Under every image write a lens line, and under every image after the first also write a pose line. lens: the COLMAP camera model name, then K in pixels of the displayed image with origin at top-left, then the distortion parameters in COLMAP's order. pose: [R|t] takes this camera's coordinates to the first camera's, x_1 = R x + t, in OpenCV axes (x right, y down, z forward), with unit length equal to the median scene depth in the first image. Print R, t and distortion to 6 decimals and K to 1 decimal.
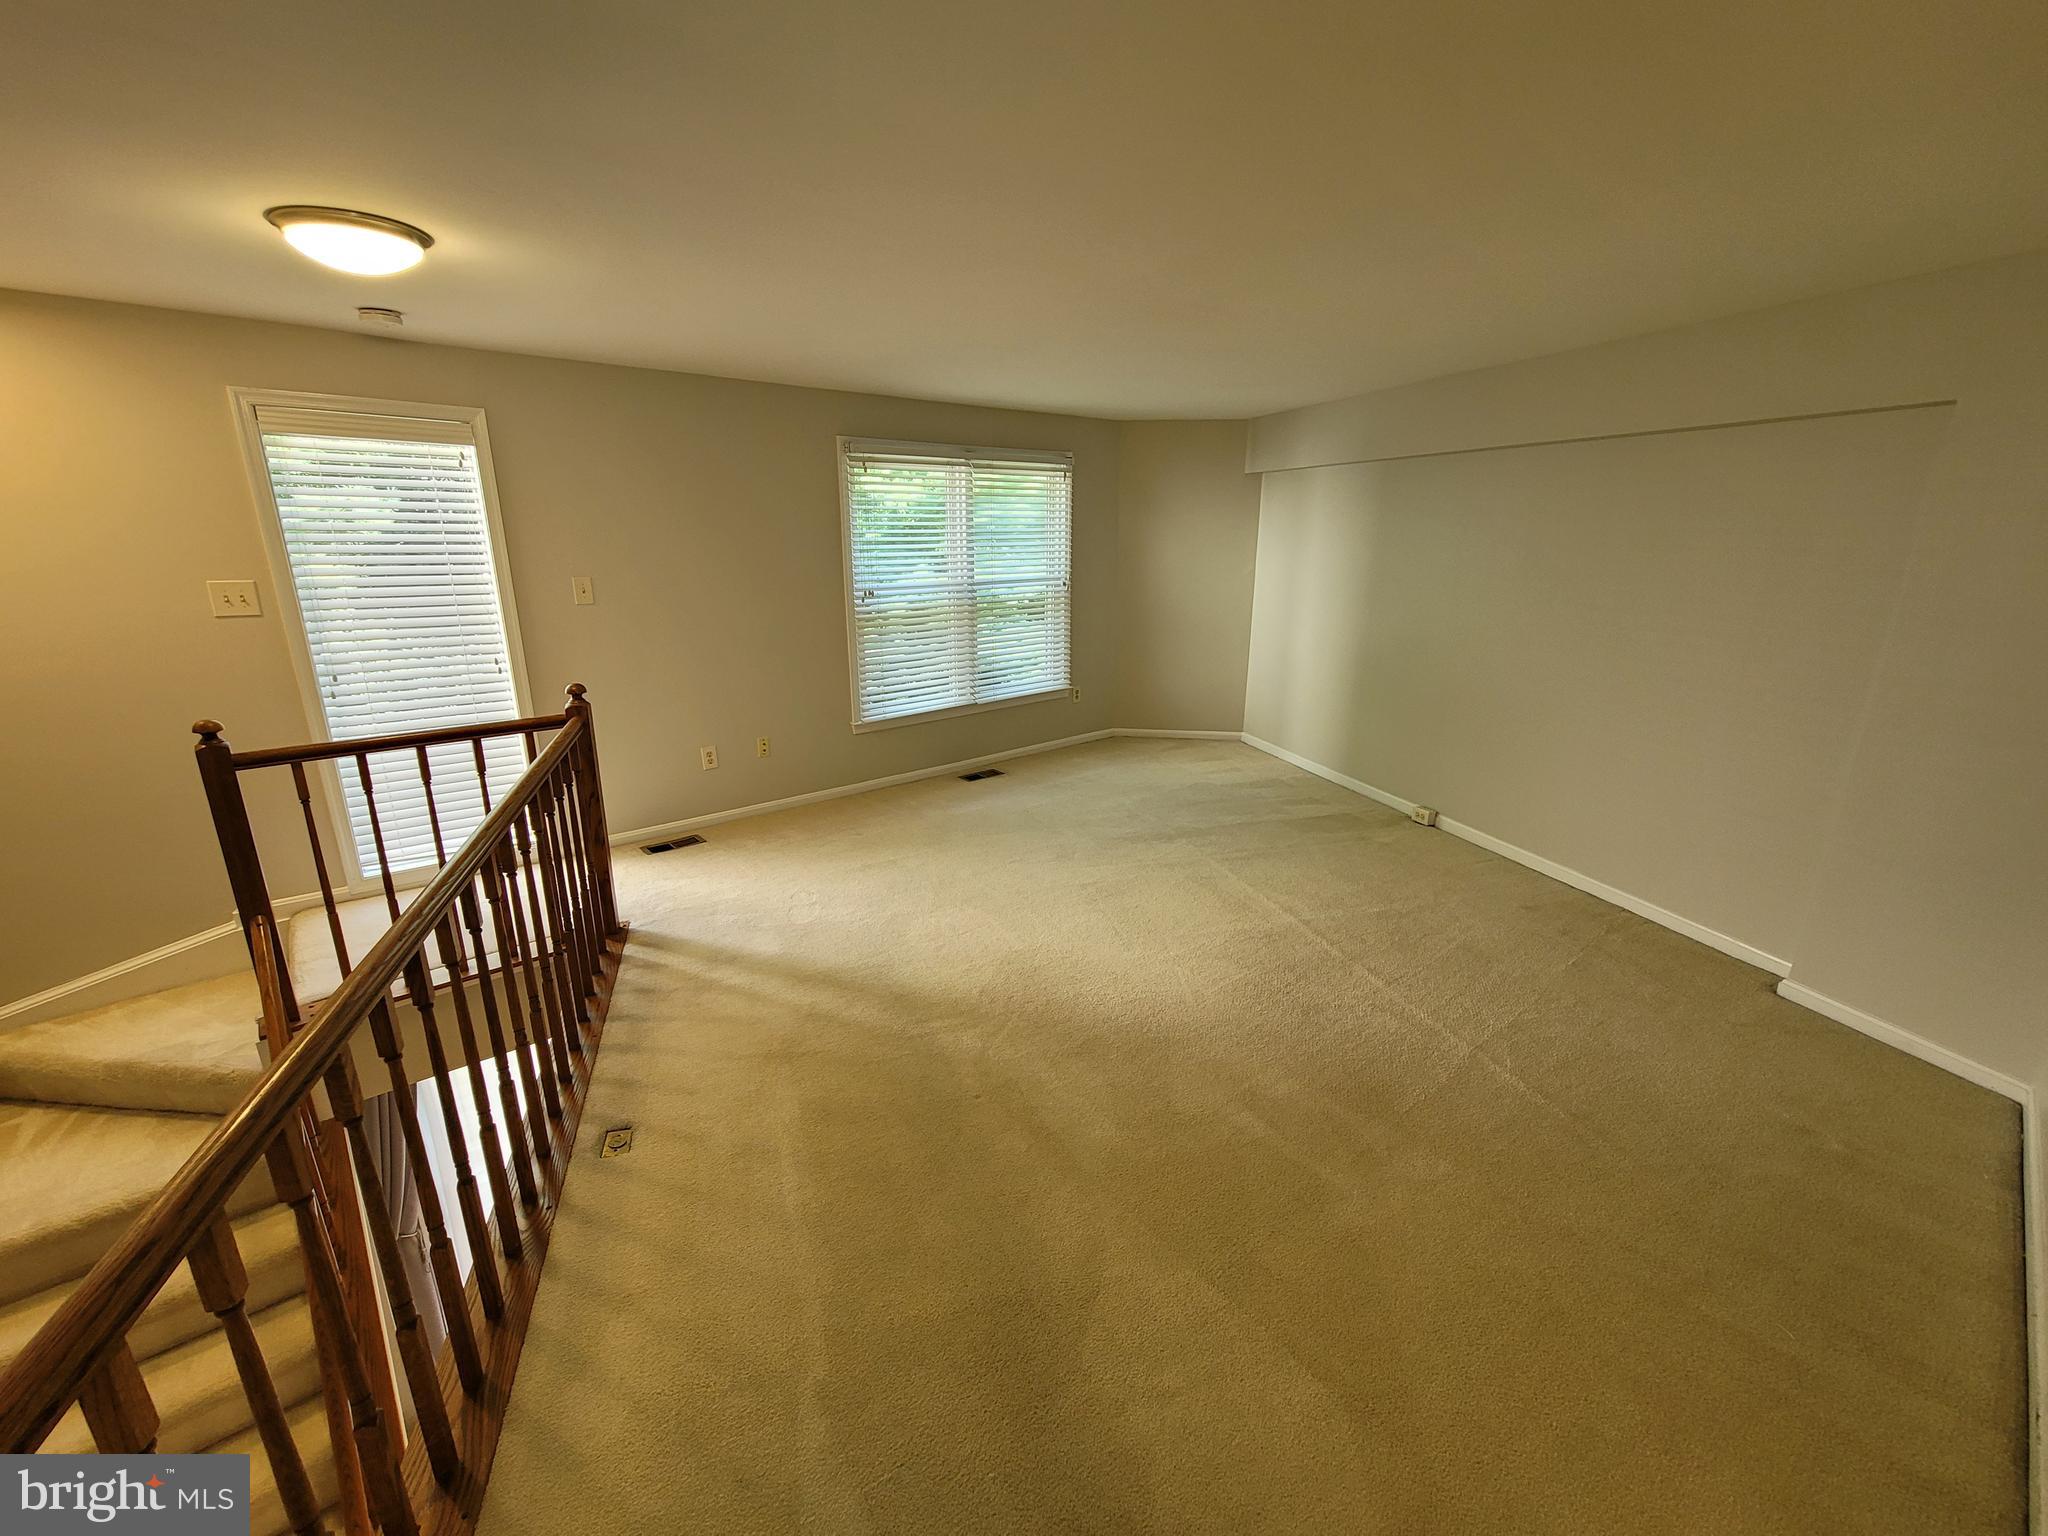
lens RADIAL K [[831.1, 0, 1024.0], [0, 831.1, 768.0], [0, 0, 1]] dist [-0.009249, 0.000577]
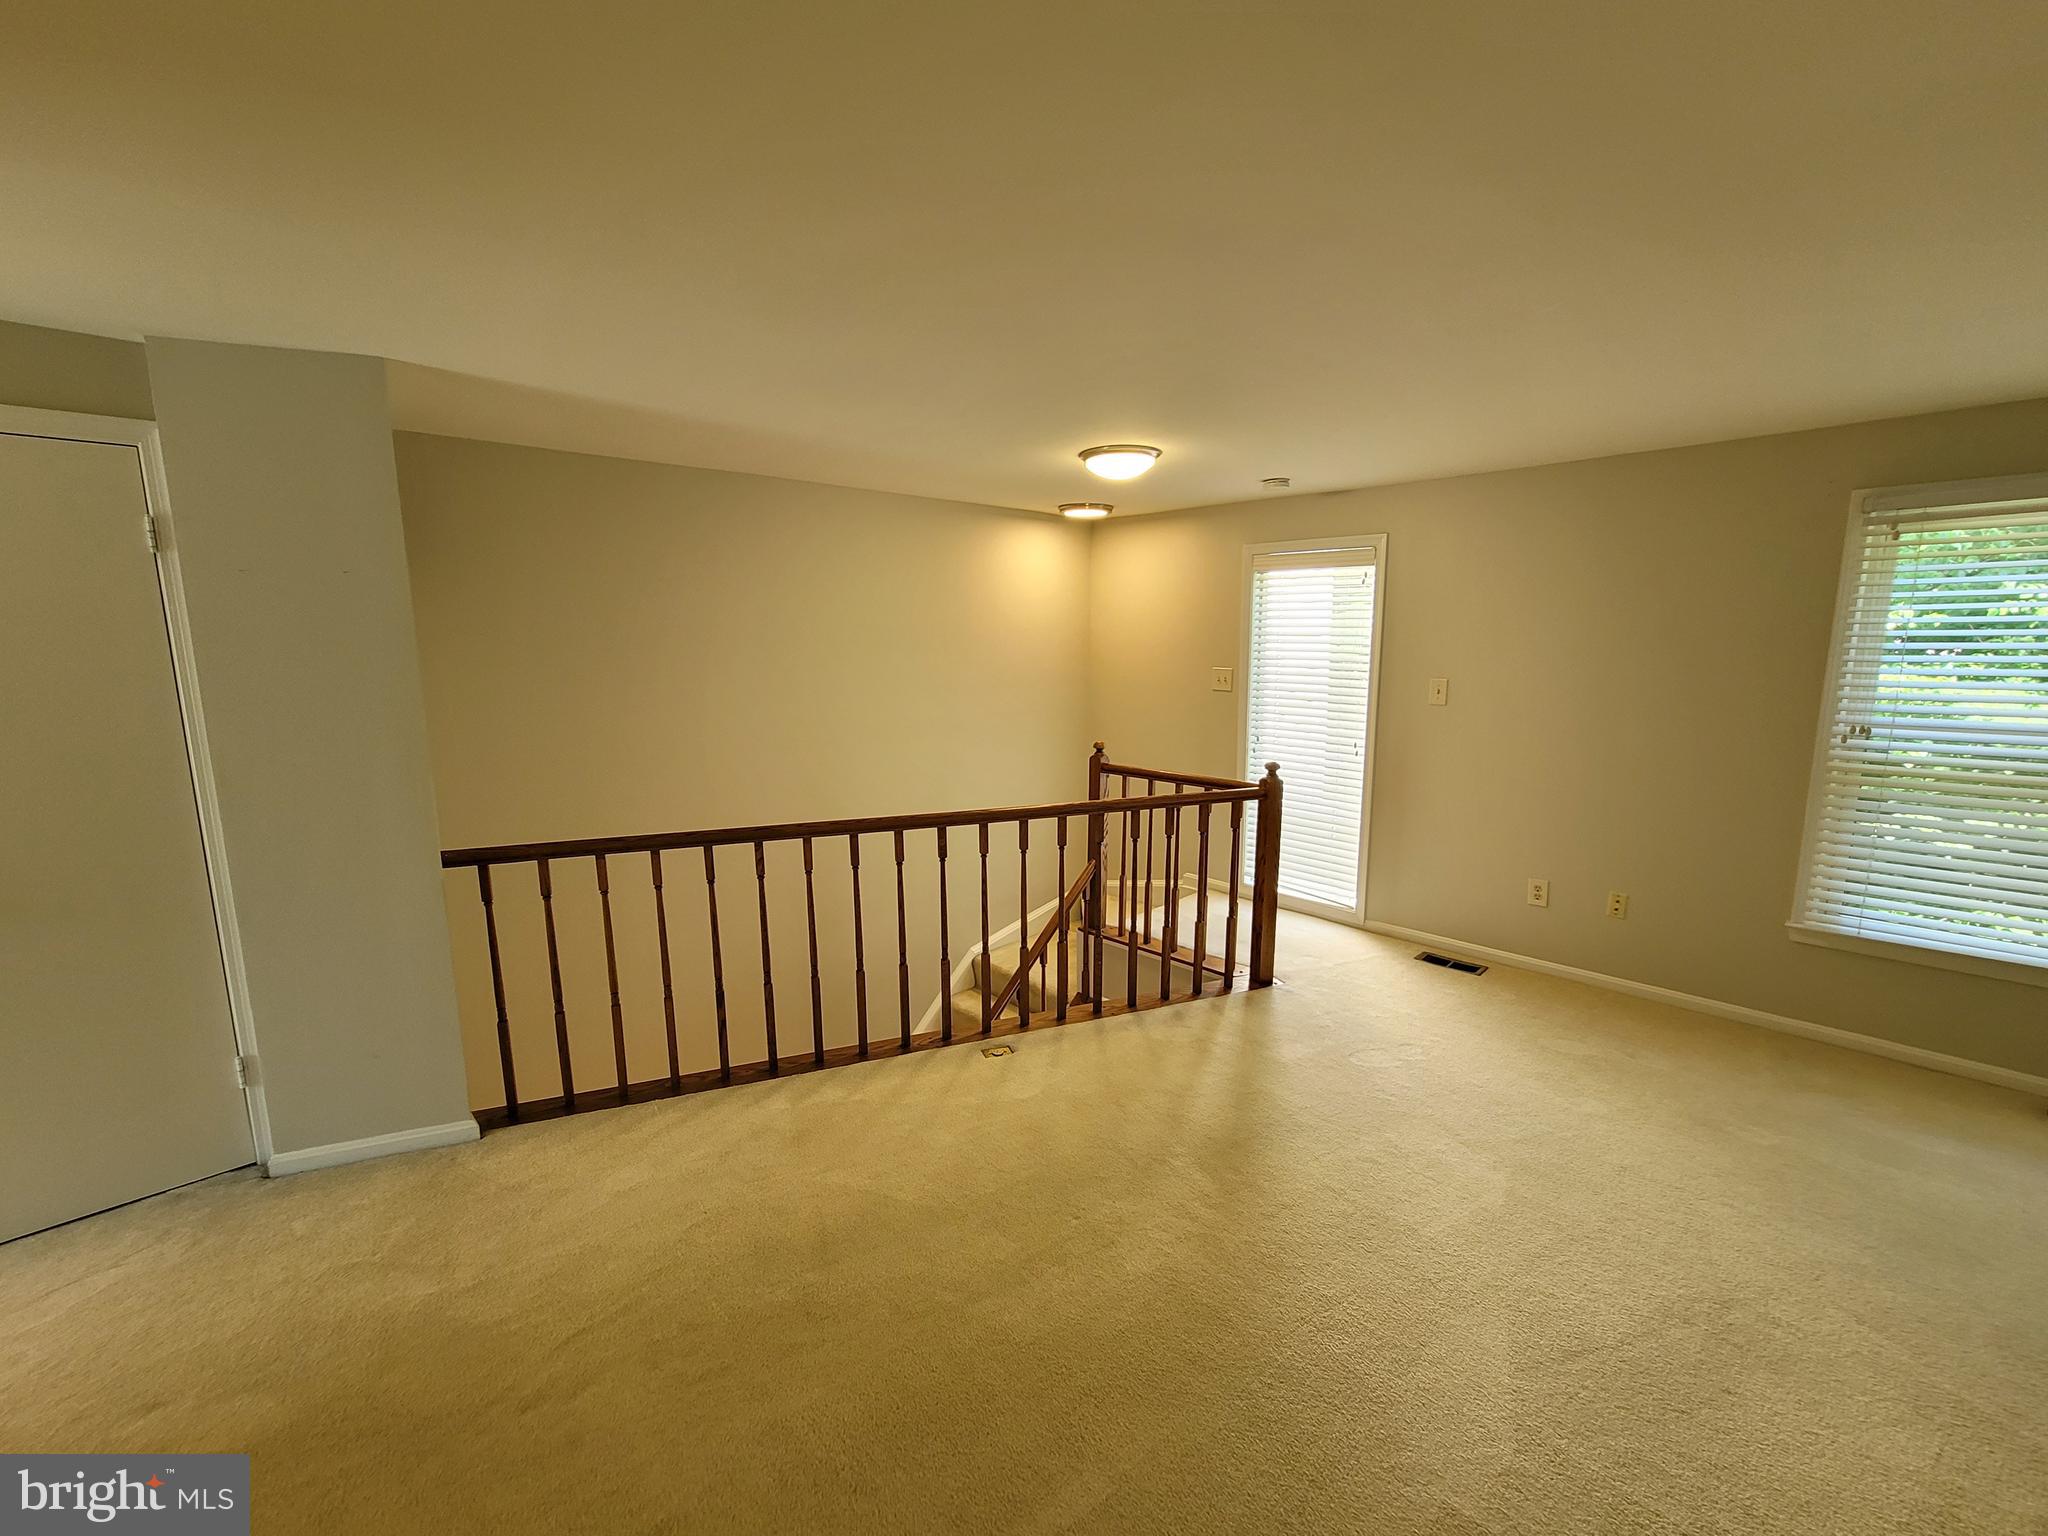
lens RADIAL K [[831.1, 0, 1024.0], [0, 831.1, 768.0], [0, 0, 1]] dist [-0.009249, 0.000577]
pose [[0.078582, 0.145328, -0.986258, 0.456827], [-0.271820, 0.954955, 0.119058, -0.104862], [0.959134, 0.258729, 0.114545, 0.406887]]
